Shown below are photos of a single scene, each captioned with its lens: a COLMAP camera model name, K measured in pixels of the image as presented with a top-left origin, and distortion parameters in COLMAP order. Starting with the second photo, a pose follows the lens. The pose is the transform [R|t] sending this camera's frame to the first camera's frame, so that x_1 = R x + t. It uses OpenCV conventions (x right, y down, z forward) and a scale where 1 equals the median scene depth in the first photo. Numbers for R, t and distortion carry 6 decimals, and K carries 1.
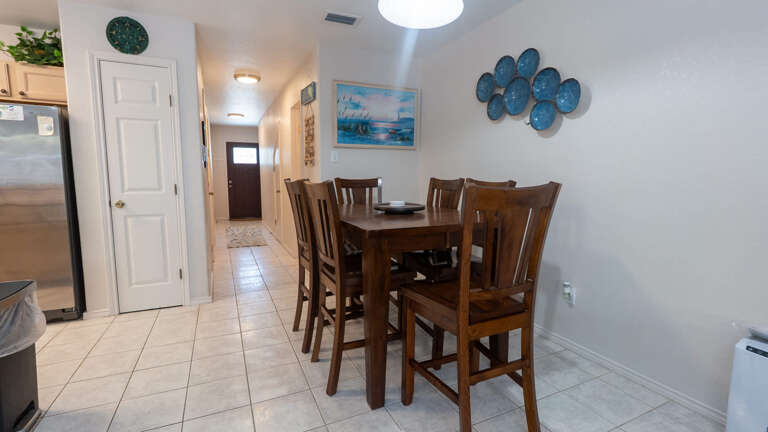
lens RADIAL K [[353.5, 0, 384.0], [0, 353.5, 216.0], [0, 0, 1]] dist [-0.000873, 0.000087]
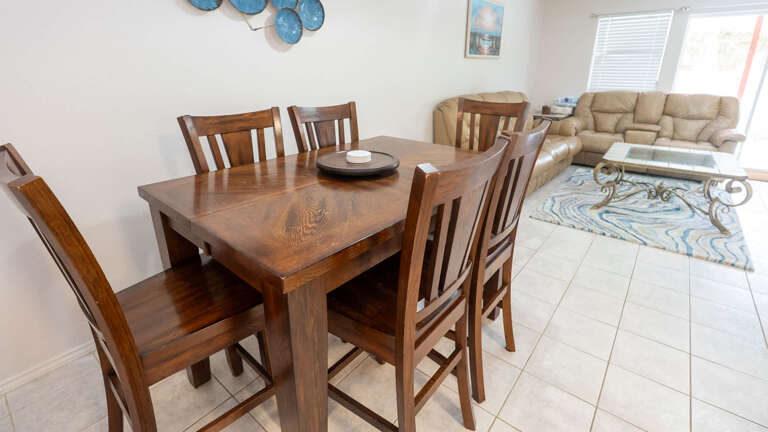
lens RADIAL K [[354.9, 0, 385.1], [0, 354.9, 186.2], [0, 0, 1]] dist [-0.003860, -0.000596]
pose [[-0.434782, -0.284515, 0.854410, -0.457171], [0.105063, 0.926274, 0.361909, -0.178234], [-0.894386, 0.247118, -0.372835, 1.030779]]
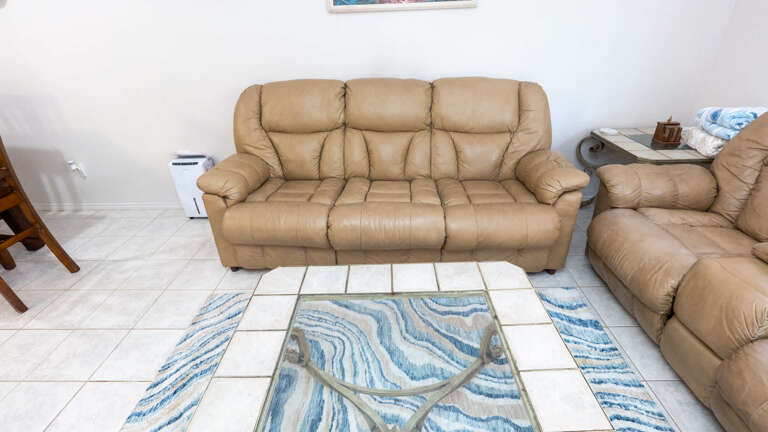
lens RADIAL K [[354.5, 0, 383.3], [0, 354.5, 206.1], [0, 0, 1]] dist [-0.002481, -0.000177]
pose [[0.448019, -0.415133, 0.791798, -0.026491], [0.130407, 0.906528, 0.401498, -0.016904], [-0.884462, -0.076623, 0.460278, -0.436362]]
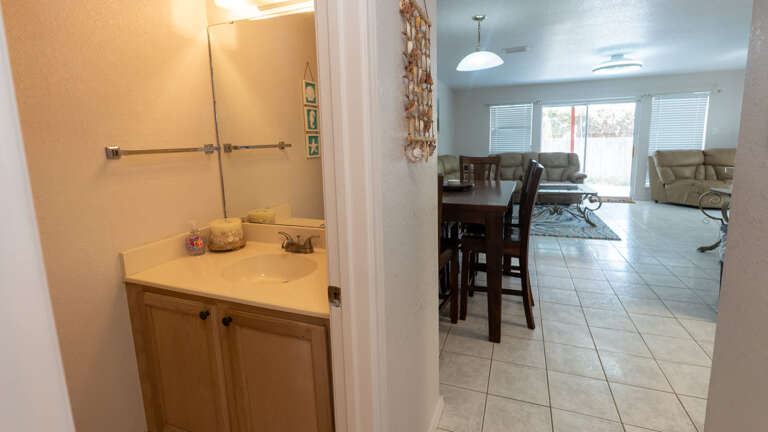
lens RADIAL K [[354.9, 0, 385.1], [0, 354.9, 186.2], [0, 0, 1]] dist [-0.003860, -0.000596]
pose [[-0.693407, -0.077045, 0.716415, -0.586796], [0.105733, 0.972624, 0.206936, -0.258411], [-0.712746, 0.219240, -0.666278, 1.711321]]
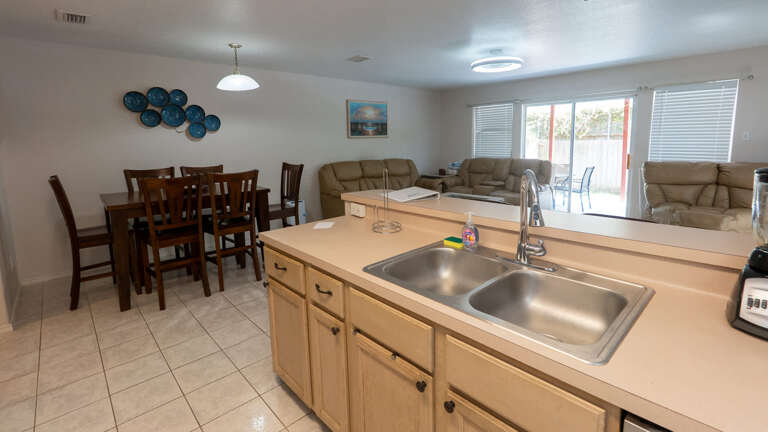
lens RADIAL K [[351.8, 0, 387.3], [0, 351.8, 186.4], [0, 0, 1]] dist [-0.002370, -0.000093]
pose [[-0.310912, -0.122291, 0.942538, -1.403681], [0.127728, 0.977316, 0.168936, -0.151957], [-0.941817, 0.172913, -0.288239, 0.543047]]
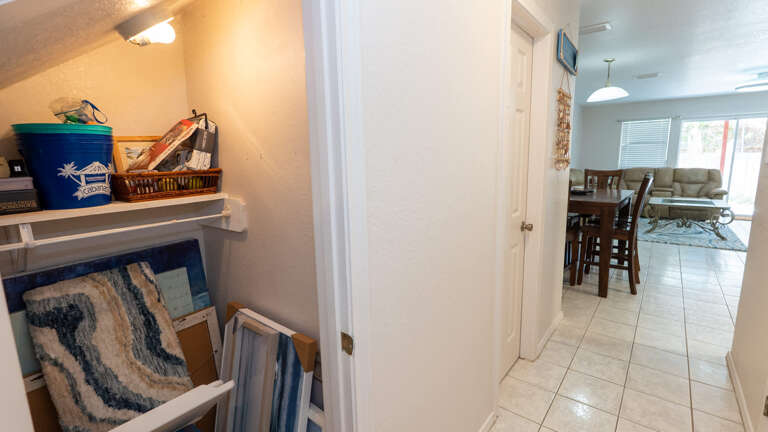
lens RADIAL K [[351.1, 0, 387.8], [0, 351.1, 215.4], [0, 0, 1]] dist [-0.003583, 0.000794]
pose [[-0.444777, -0.141226, 0.884437, -0.881860], [0.123166, 0.968464, 0.216583, -0.322864], [-0.887132, 0.205263, -0.413356, 2.129918]]
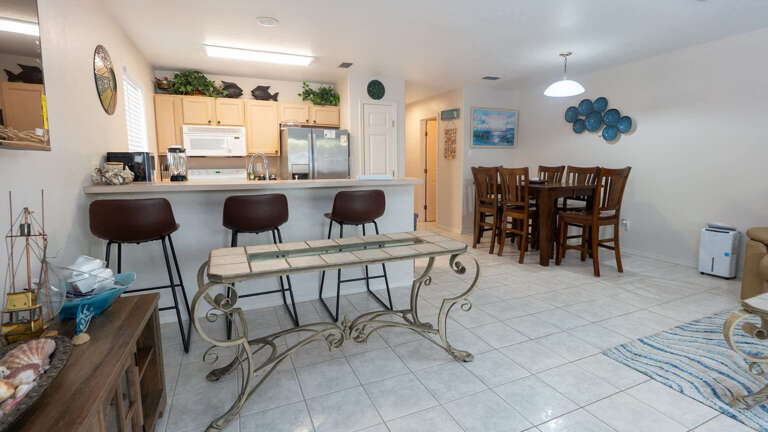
lens RADIAL K [[354.5, 0, 383.3], [0, 354.5, 206.1], [0, 0, 1]] dist [-0.002481, -0.000177]
pose [[0.999550, -0.006662, -0.029234, -0.631491], [0.006754, 0.999973, 0.003049, 0.088299], [0.029213, -0.003245, 0.999568, -0.836320]]
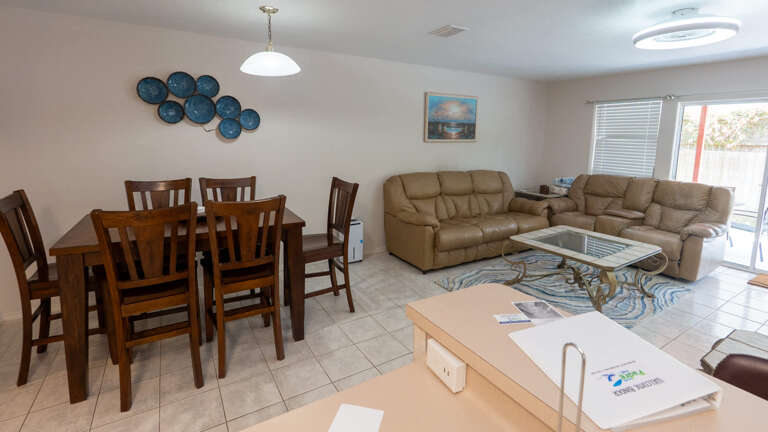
lens RADIAL K [[357.8, 0, 390.0], [0, 357.8, 182.5], [0, 0, 1]] dist [-0.003180, -0.000078]
pose [[-0.117048, -0.135240, 0.983875, -0.925904], [0.099490, 0.984104, 0.147107, -0.184949], [-0.988130, 0.115105, -0.101732, 0.448691]]
